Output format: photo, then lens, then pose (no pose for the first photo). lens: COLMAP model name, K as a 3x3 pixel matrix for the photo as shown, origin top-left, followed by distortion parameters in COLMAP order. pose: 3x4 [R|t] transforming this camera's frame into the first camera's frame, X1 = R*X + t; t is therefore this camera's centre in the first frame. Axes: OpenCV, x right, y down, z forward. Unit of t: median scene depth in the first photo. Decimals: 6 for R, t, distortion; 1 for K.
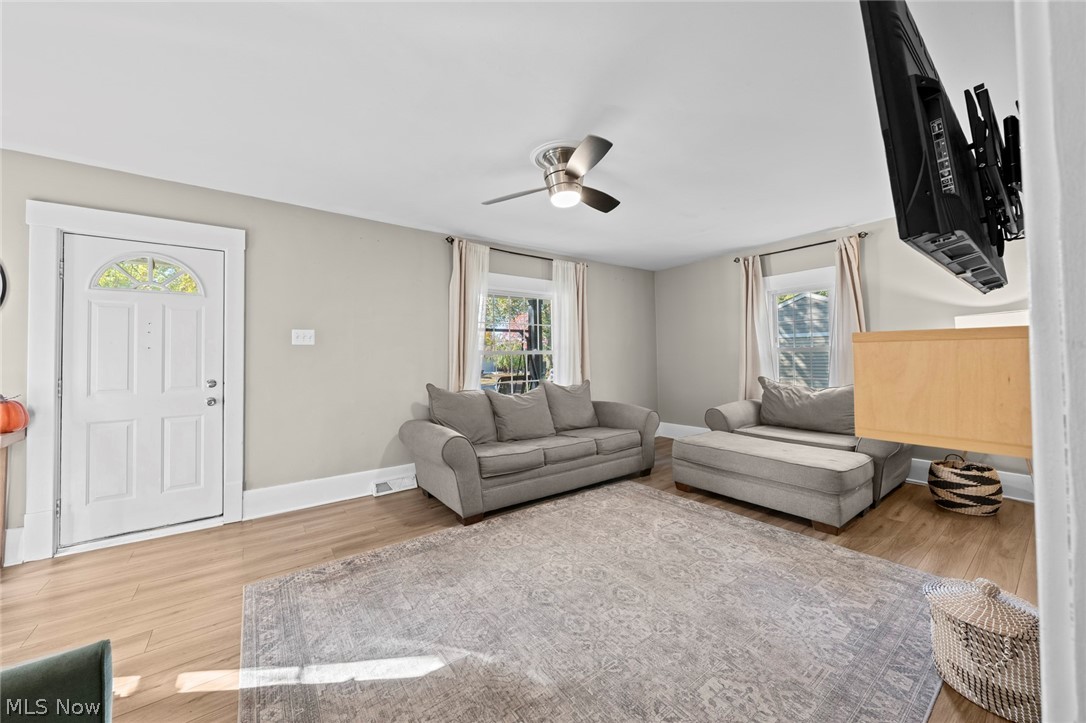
lens RADIAL K [[397.6, 0, 544.8], [0, 397.6, 343.3], [0, 0, 1]] dist [-0.005569, 0.000174]
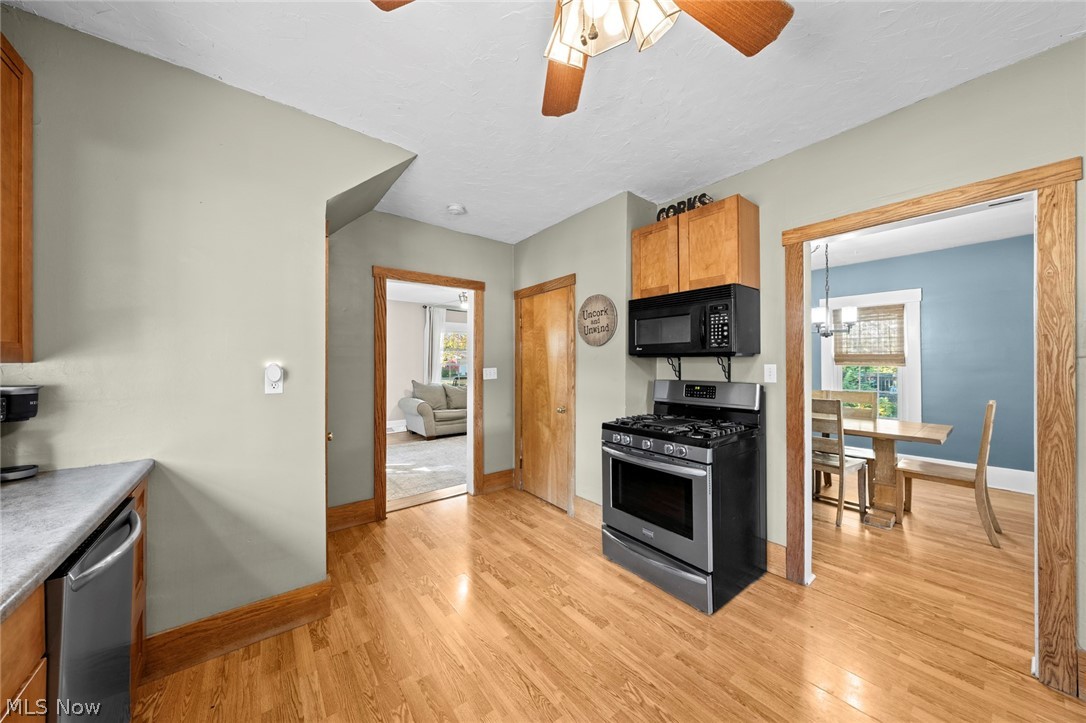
lens RADIAL K [[368.2, 0, 543.2], [0, 368.2, 358.8], [0, 0, 1]] dist [0.000712, 0.000070]
pose [[0.999549, 0.009282, 0.028569, 0.407372], [-0.009947, 0.999681, 0.023211, -0.074545], [-0.028344, -0.023484, 0.999322, -1.147257]]
